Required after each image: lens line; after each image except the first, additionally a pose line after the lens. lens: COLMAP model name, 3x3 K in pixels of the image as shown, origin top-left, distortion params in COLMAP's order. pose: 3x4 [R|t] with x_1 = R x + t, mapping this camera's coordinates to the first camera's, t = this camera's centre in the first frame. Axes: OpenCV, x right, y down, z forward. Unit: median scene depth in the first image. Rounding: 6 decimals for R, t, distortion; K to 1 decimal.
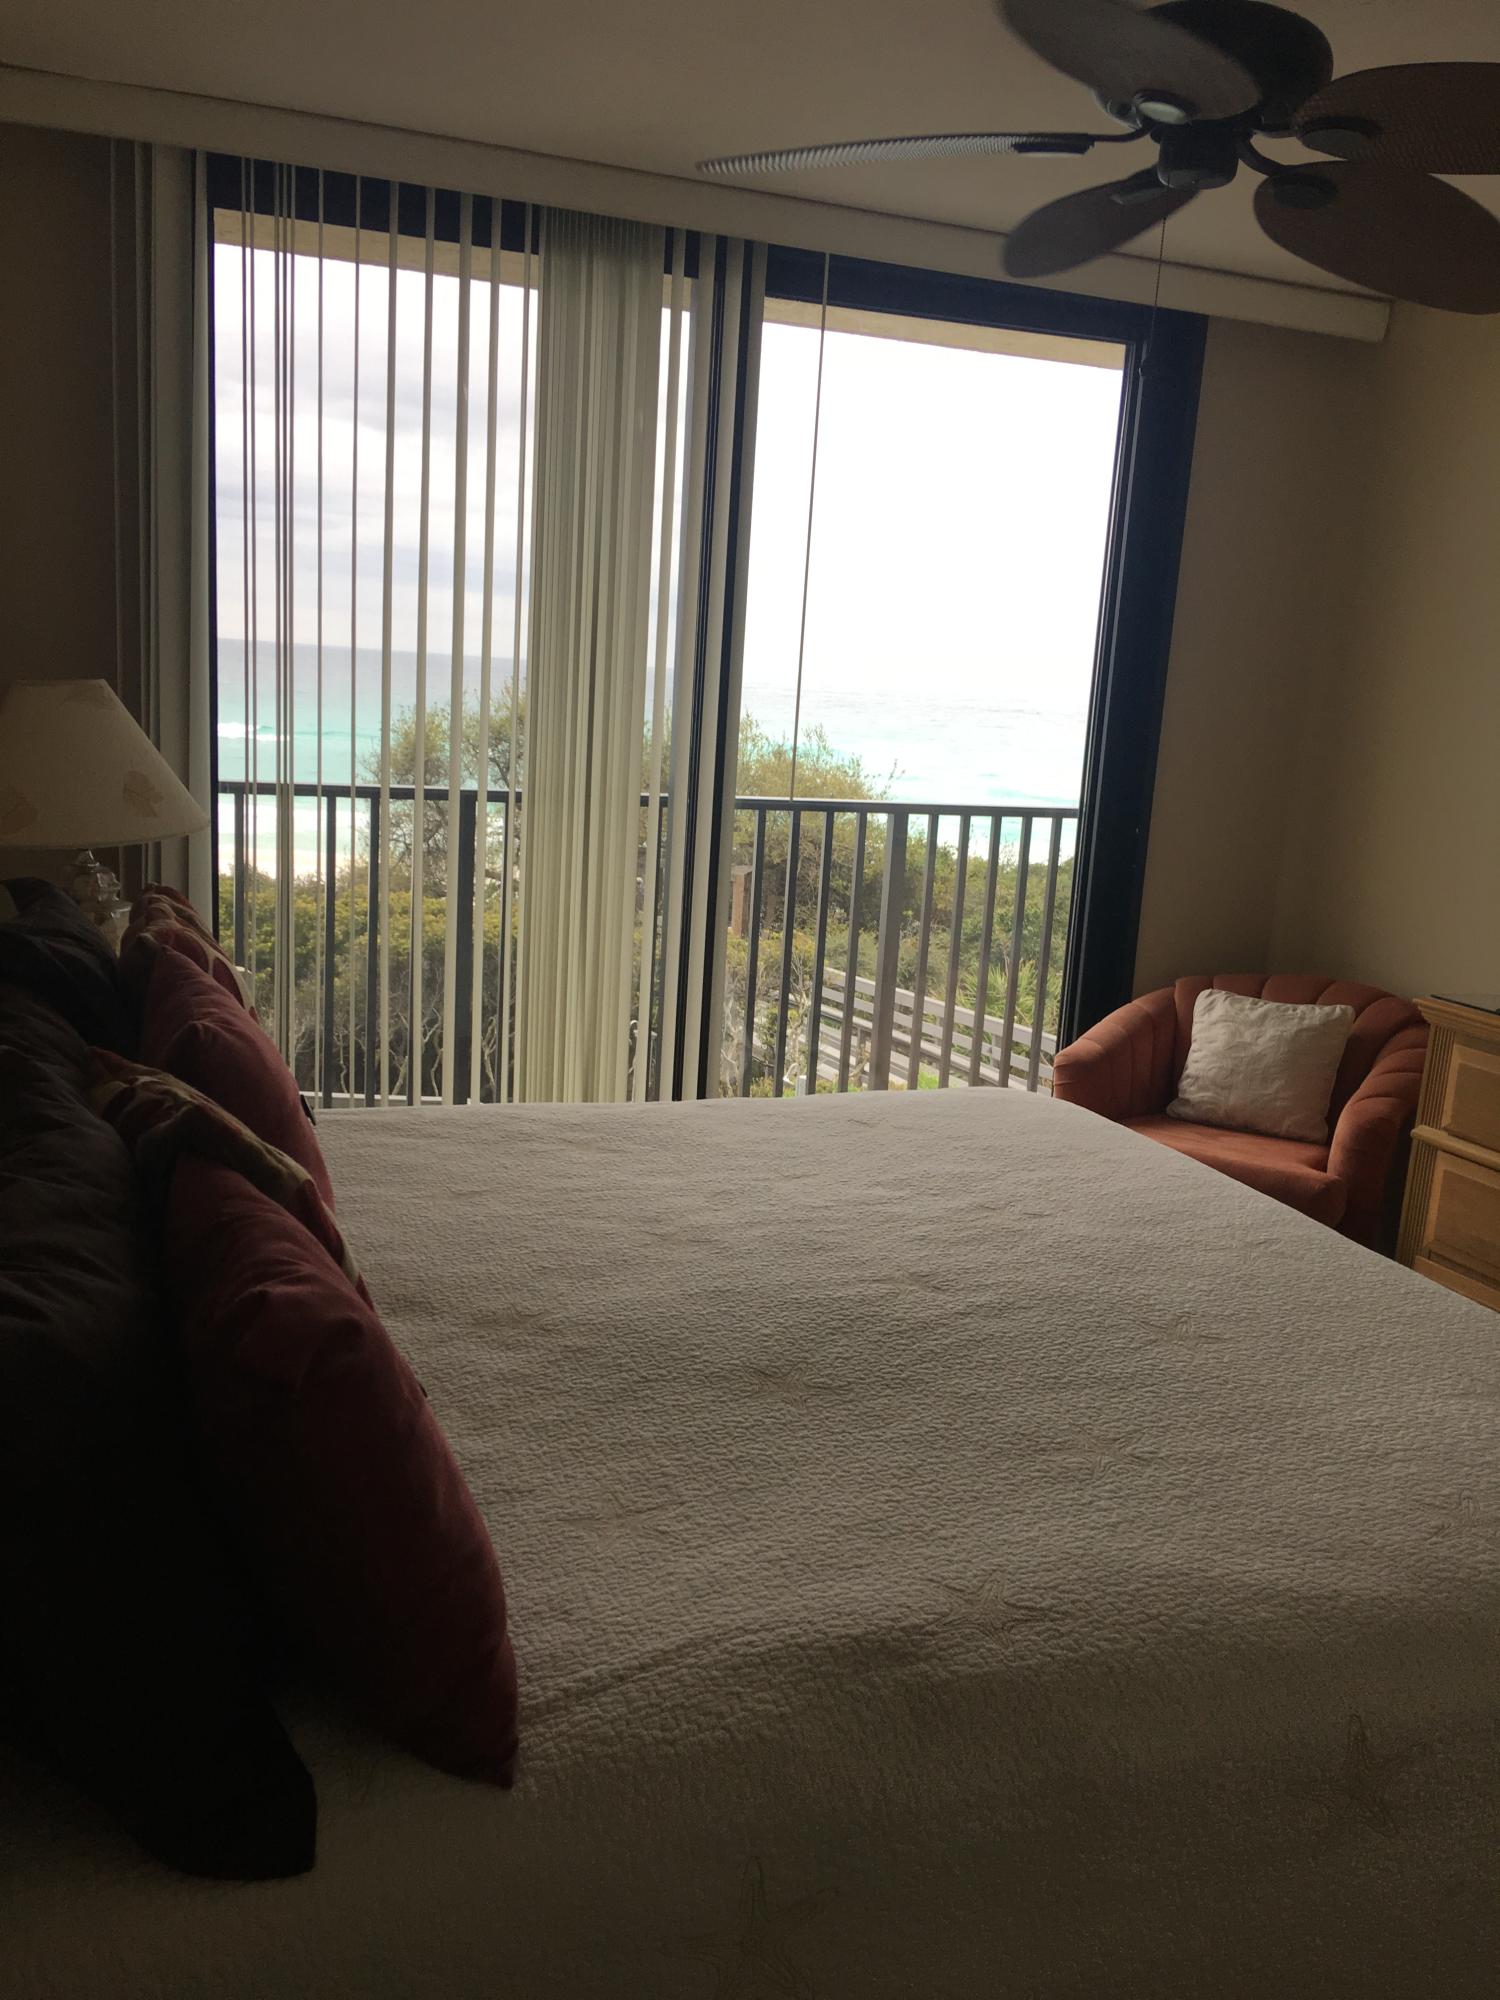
lens RADIAL K [[1678.2, 0, 747.0], [0, 1678.2, 1006.2], [0, 0, 1]] dist [0.085169, -0.144197]
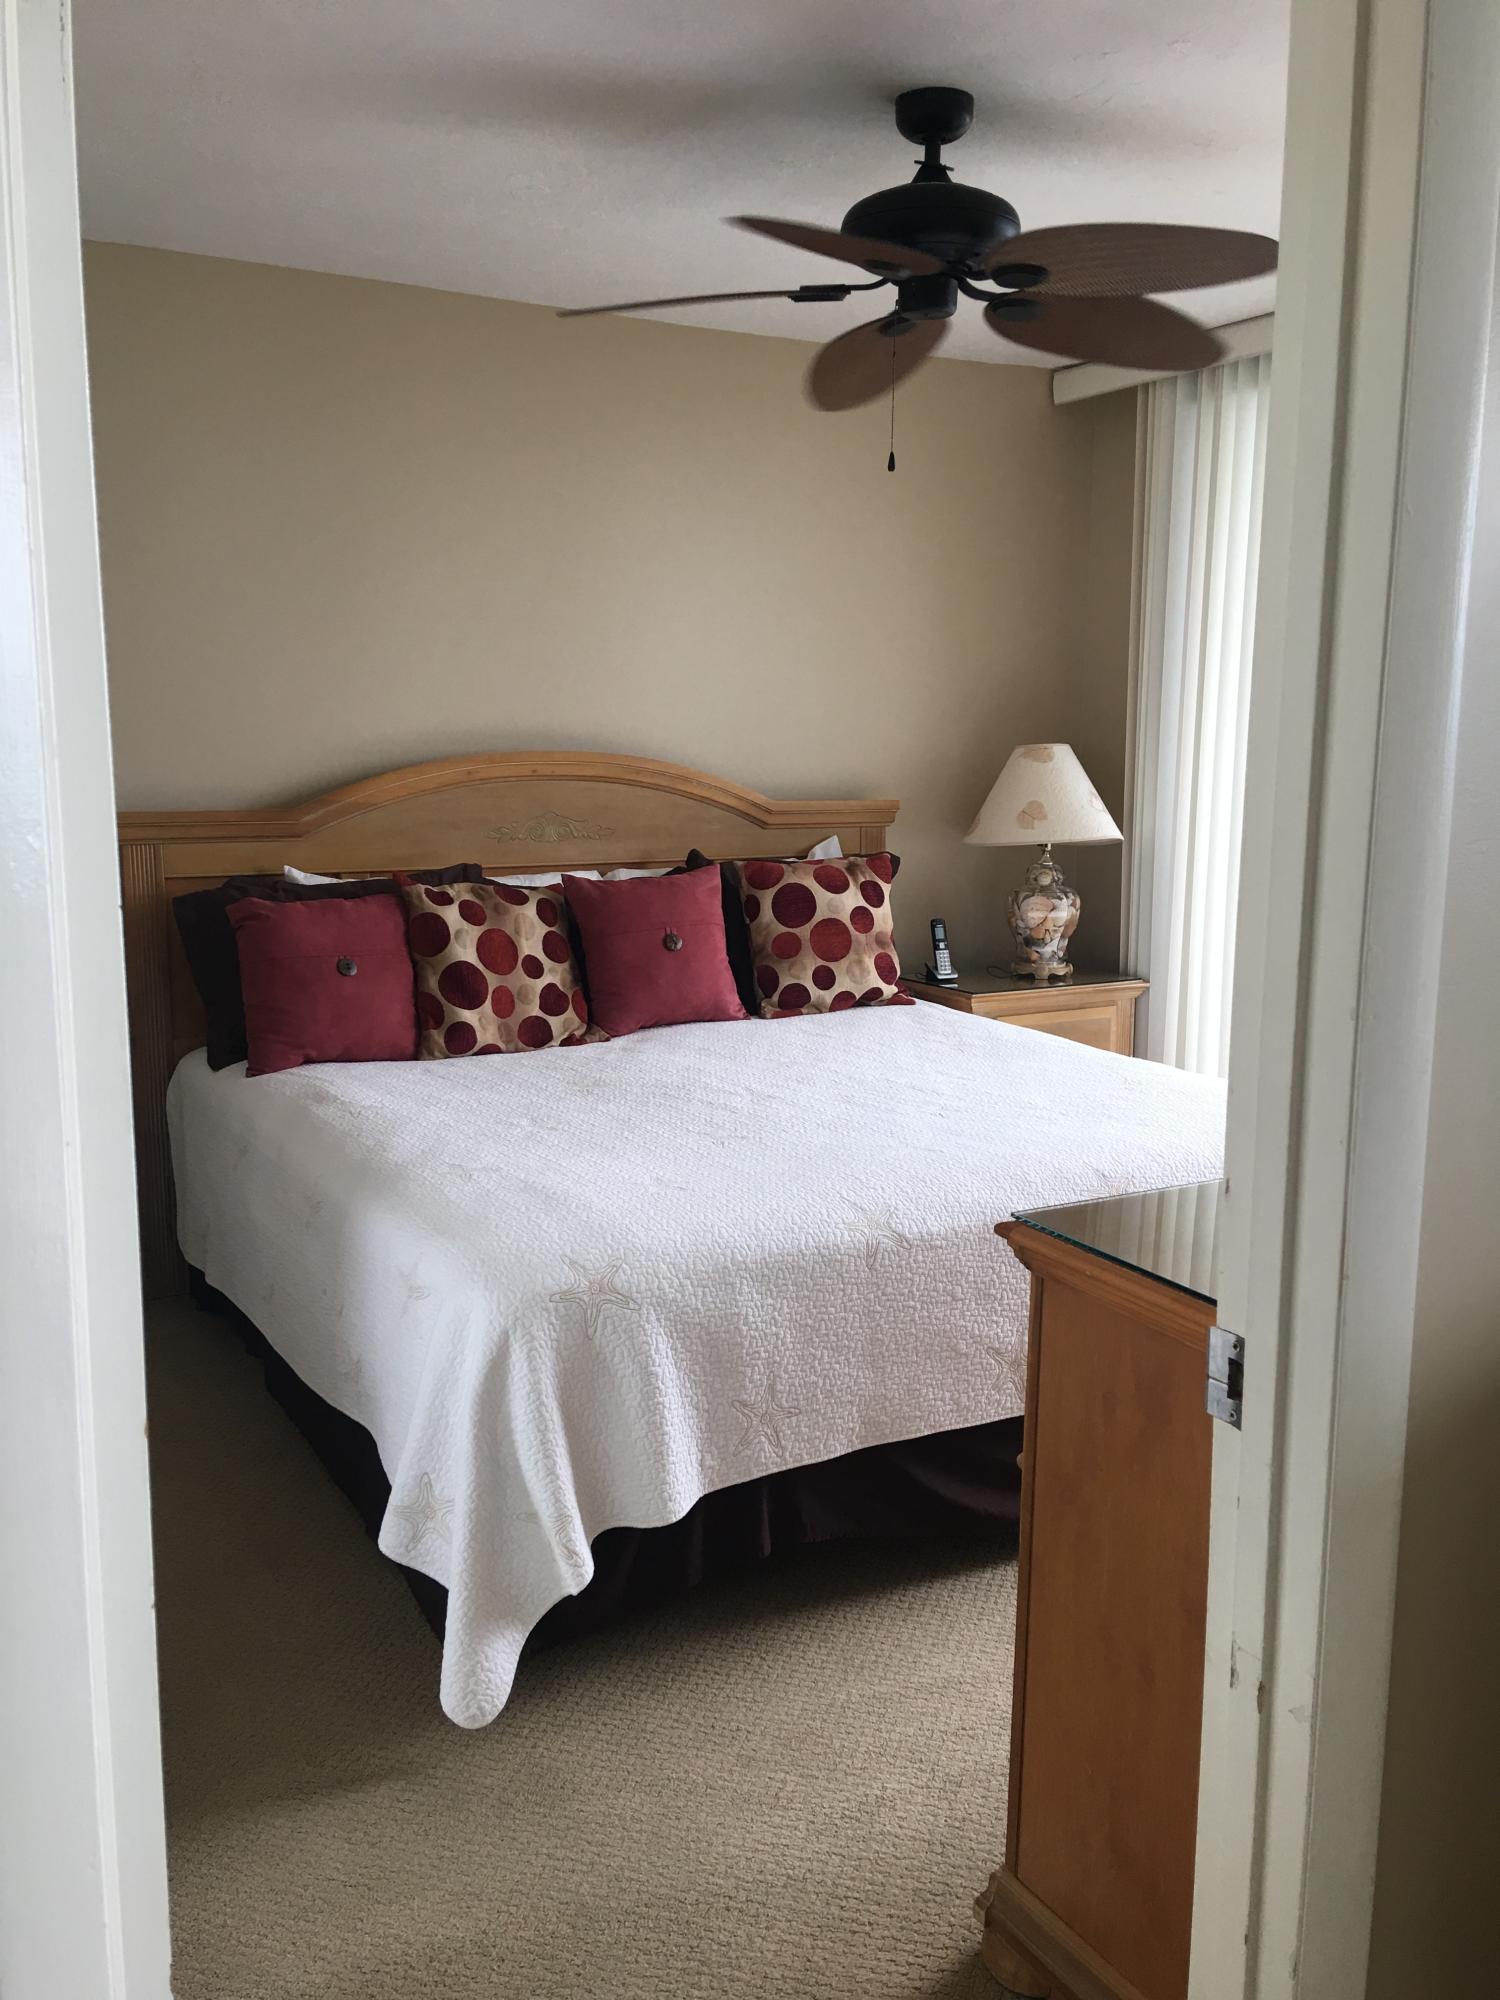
lens RADIAL K [[1678.2, 0, 738.7], [0, 1678.2, 1006.1], [0, 0, 1]] dist [0.085169, -0.144197]
pose [[0.129490, 0.102322, -0.986287, 1.362524], [-0.181537, 0.980296, 0.077866, -0.027874], [0.974821, 0.168965, 0.145514, 0.633537]]
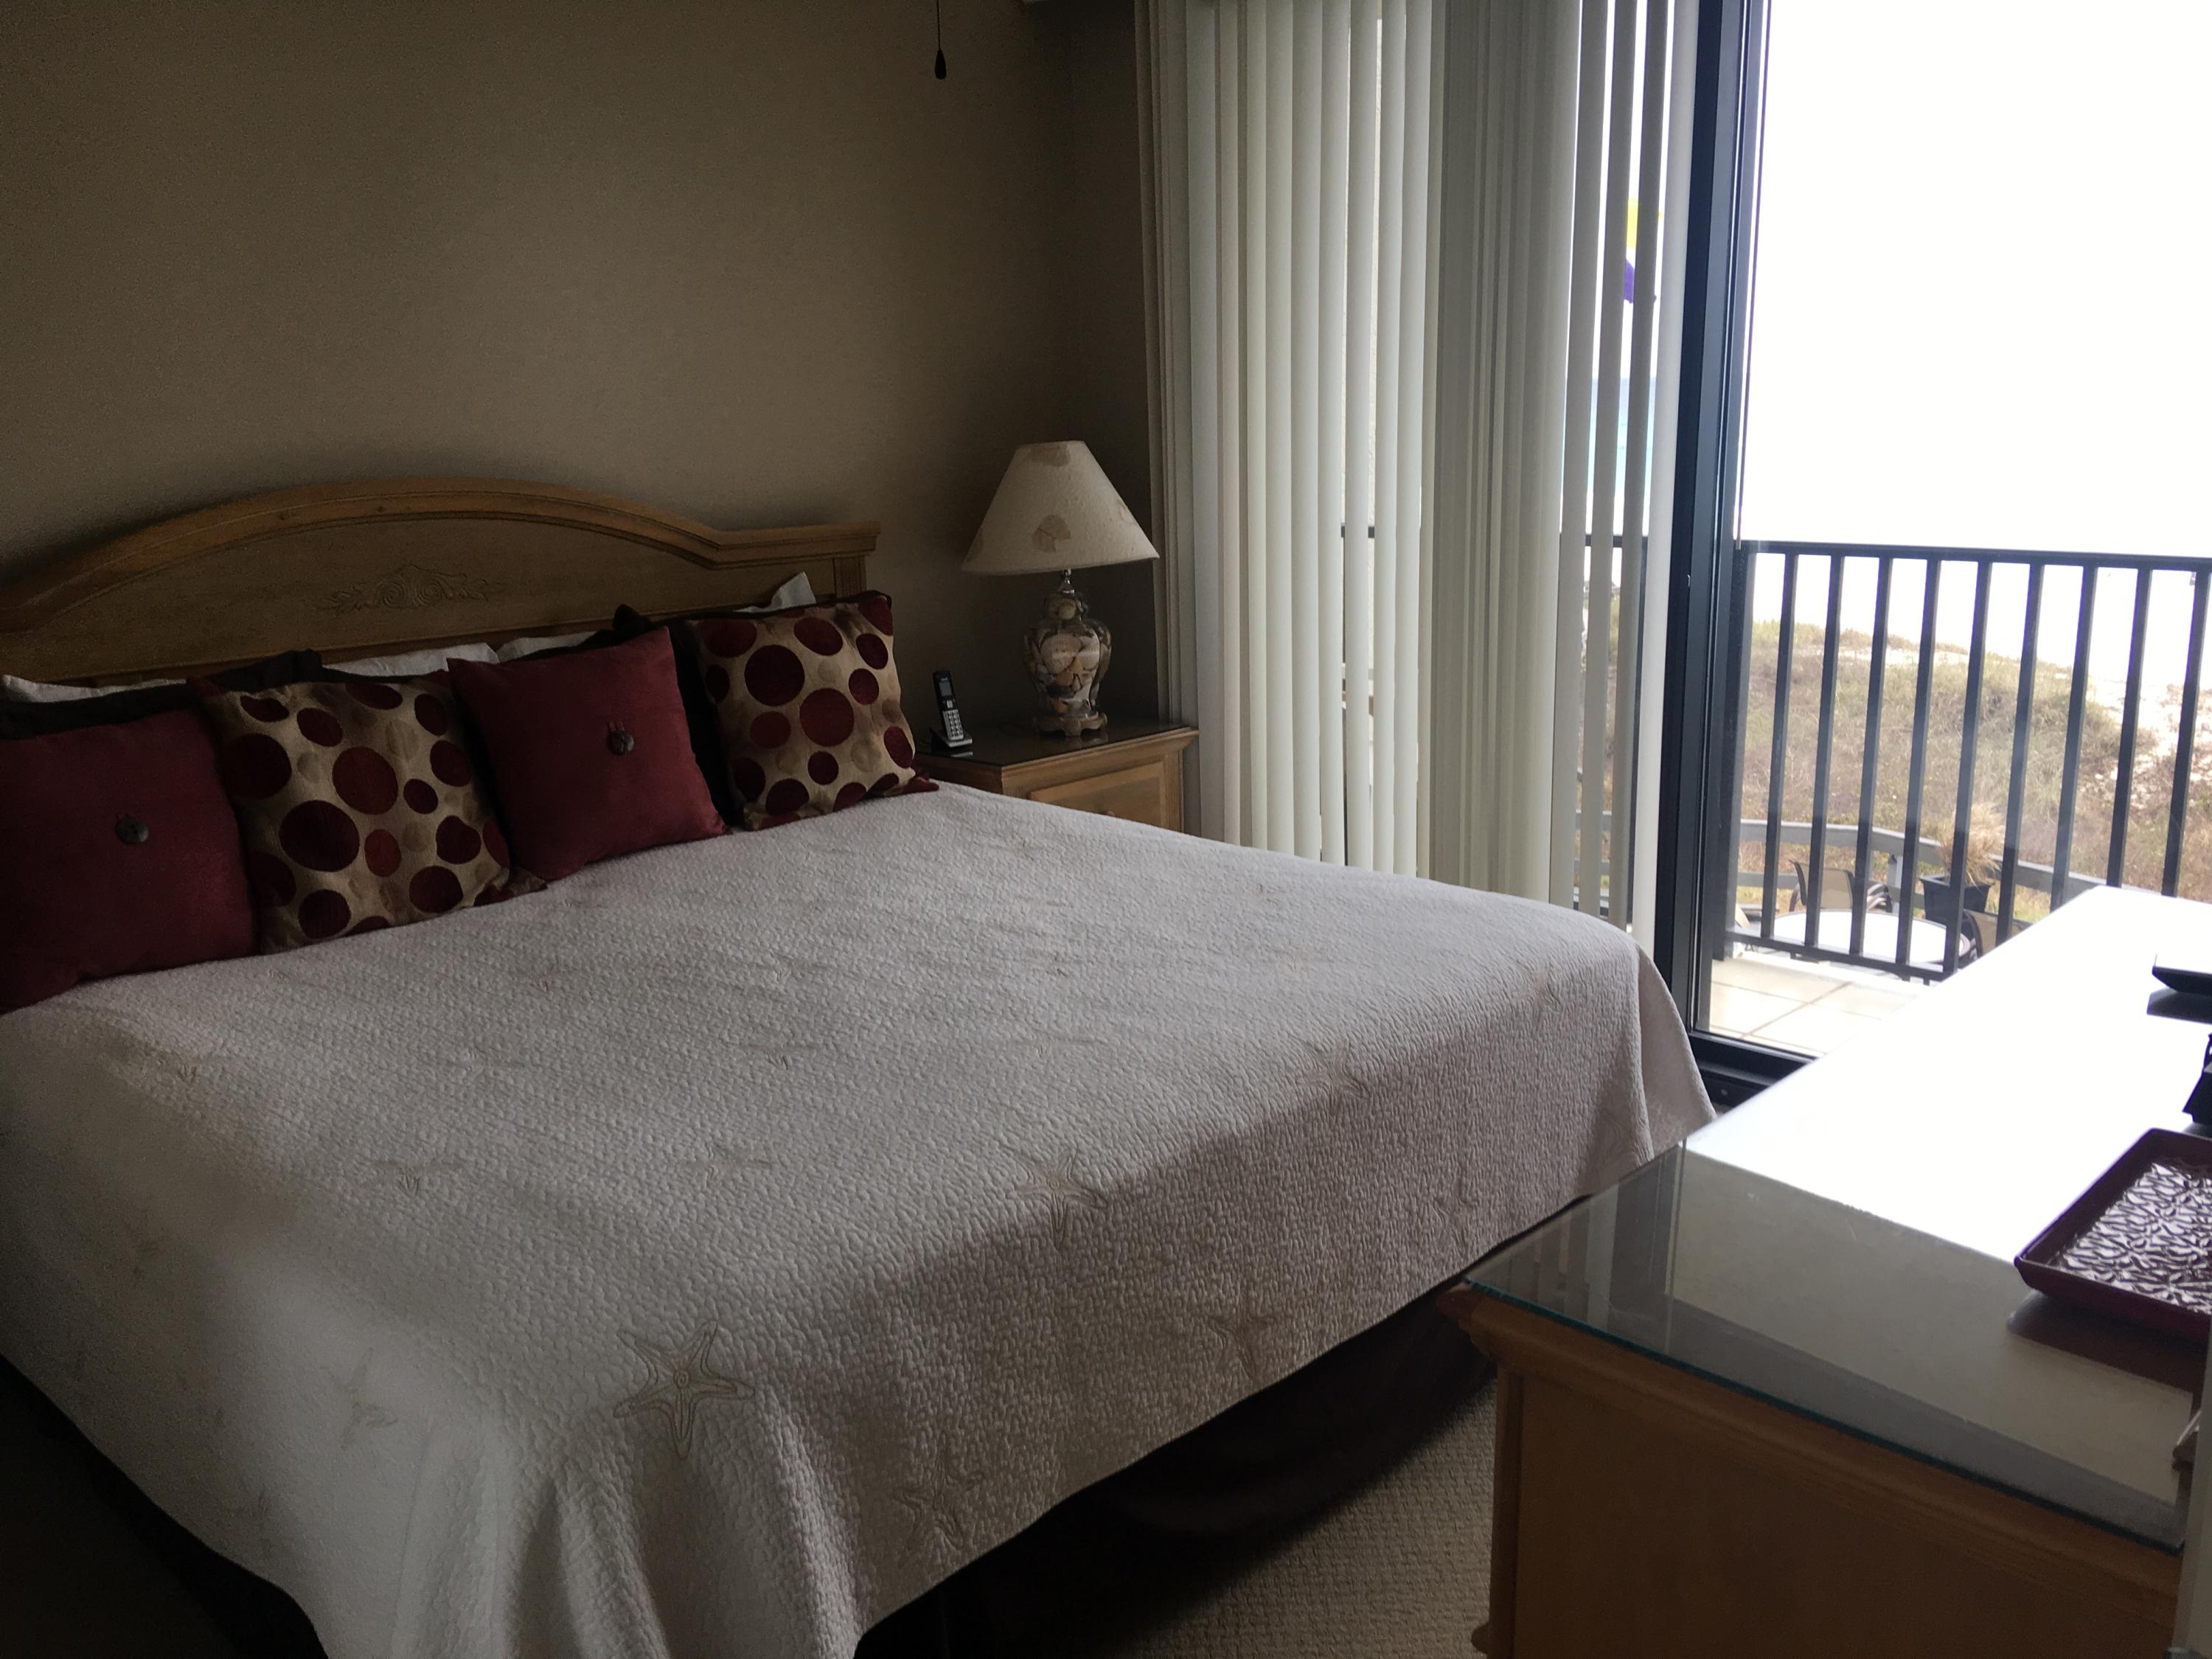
lens RADIAL K [[1856.1, 0, 1108.6], [0, 1856.1, 809.5], [0, 0, 1]] dist [0.085169, -0.144197]
pose [[0.408385, 0.132663, -0.903118, 1.080891], [-0.121292, 0.988496, 0.090356, -0.062517], [0.904715, 0.072641, 0.419778, 0.563376]]
